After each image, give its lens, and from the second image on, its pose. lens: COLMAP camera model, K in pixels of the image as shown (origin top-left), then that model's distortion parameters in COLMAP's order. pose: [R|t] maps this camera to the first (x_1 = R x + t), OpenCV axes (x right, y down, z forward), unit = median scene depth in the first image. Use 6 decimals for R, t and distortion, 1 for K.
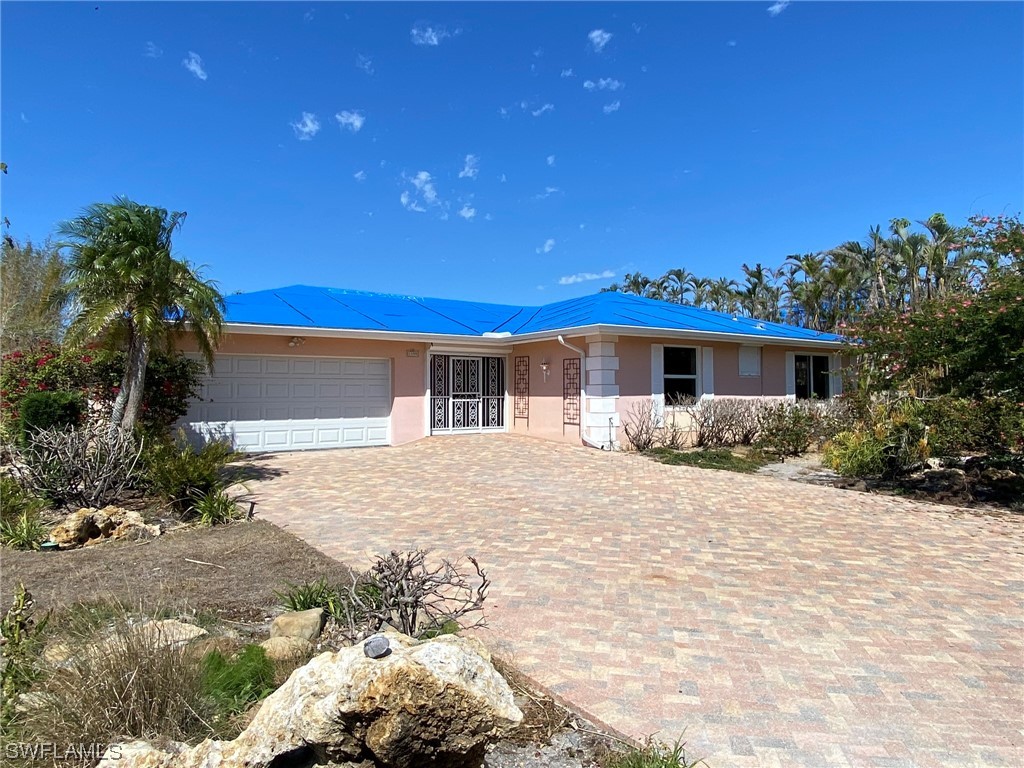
lens RADIAL K [[633.9, 0, 512.0], [0, 633.9, 384.0], [0, 0, 1]] dist [0.001613, -0.024150]
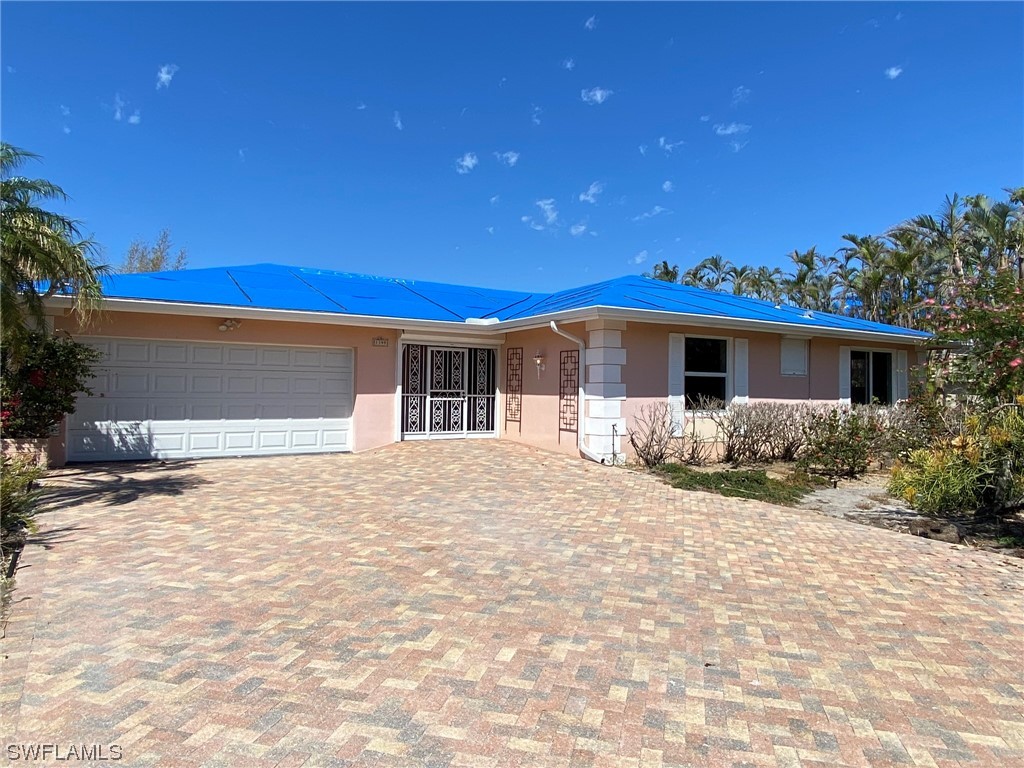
lens RADIAL K [[633.9, 0, 512.0], [0, 633.9, 384.0], [0, 0, 1]] dist [0.001613, -0.024150]
pose [[0.997866, 0.014740, -0.063617, 0.072027], [-0.014426, 0.999881, 0.005382, -0.000143], [0.063688, -0.004453, 0.997960, 0.180586]]
